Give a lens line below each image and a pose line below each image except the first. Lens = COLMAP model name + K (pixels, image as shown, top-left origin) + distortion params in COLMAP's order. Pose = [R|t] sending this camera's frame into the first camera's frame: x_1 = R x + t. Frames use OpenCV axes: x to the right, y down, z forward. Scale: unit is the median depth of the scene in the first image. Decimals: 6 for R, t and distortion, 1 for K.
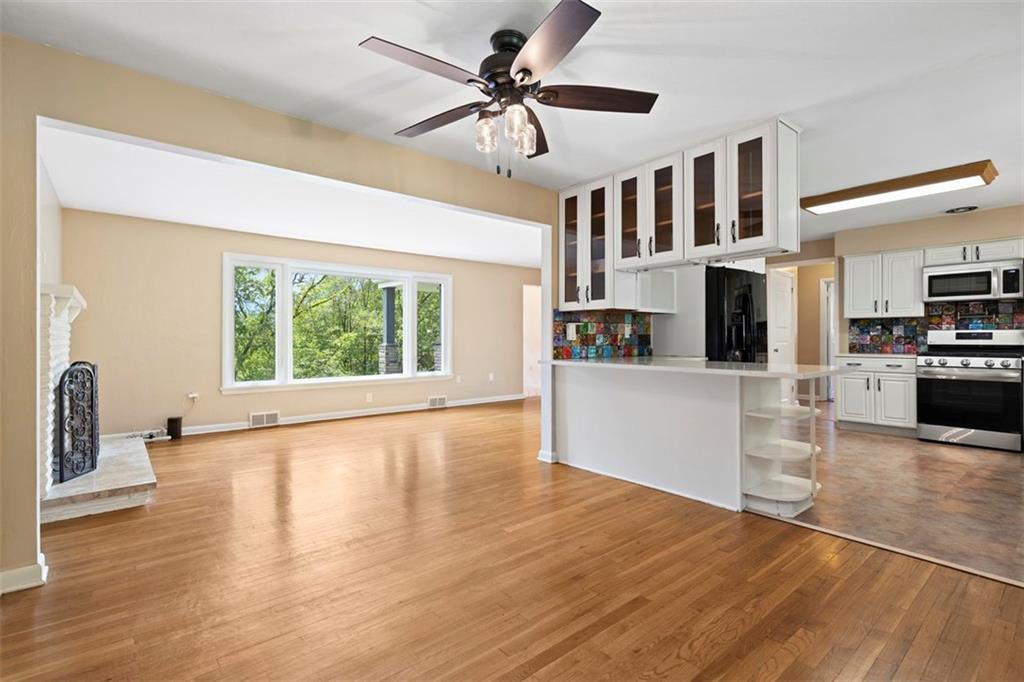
lens RADIAL K [[466.0, 0, 511.4], [0, 466.0, 336.1], [0, 0, 1]] dist [0.000105, -0.000519]
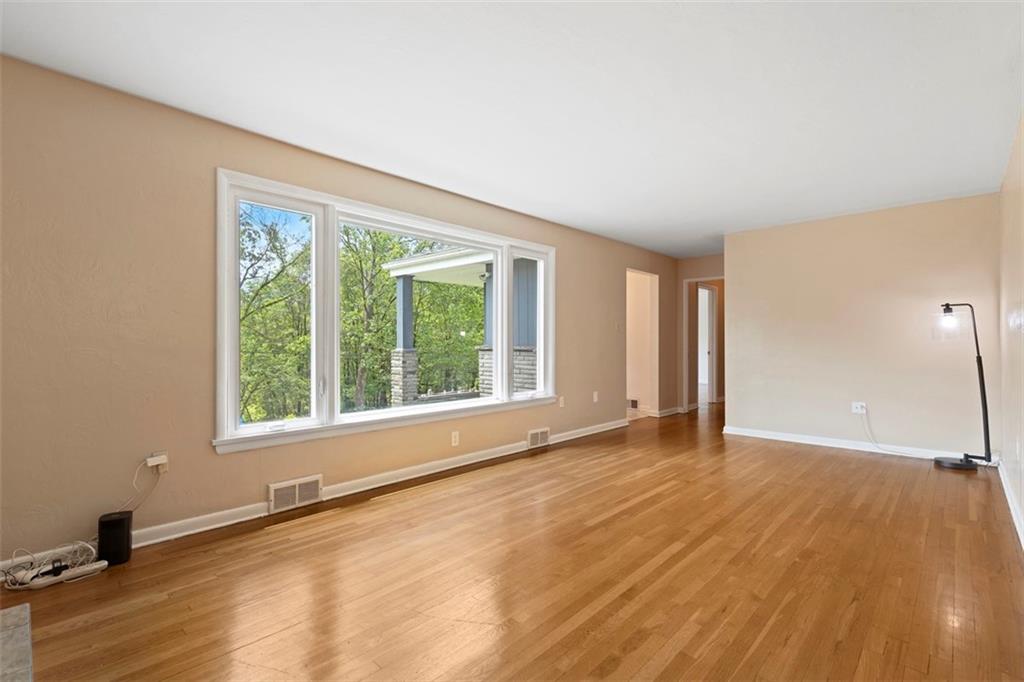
lens RADIAL K [[466.0, 0, 516.8], [0, 466.0, 342.2], [0, 0, 1]] dist [0.000105, -0.000519]
pose [[0.993840, 0.003220, 0.110778, -0.271370], [-0.003573, 0.999989, 0.002982, 0.003551], [-0.110767, -0.003359, 0.993841, 0.357042]]
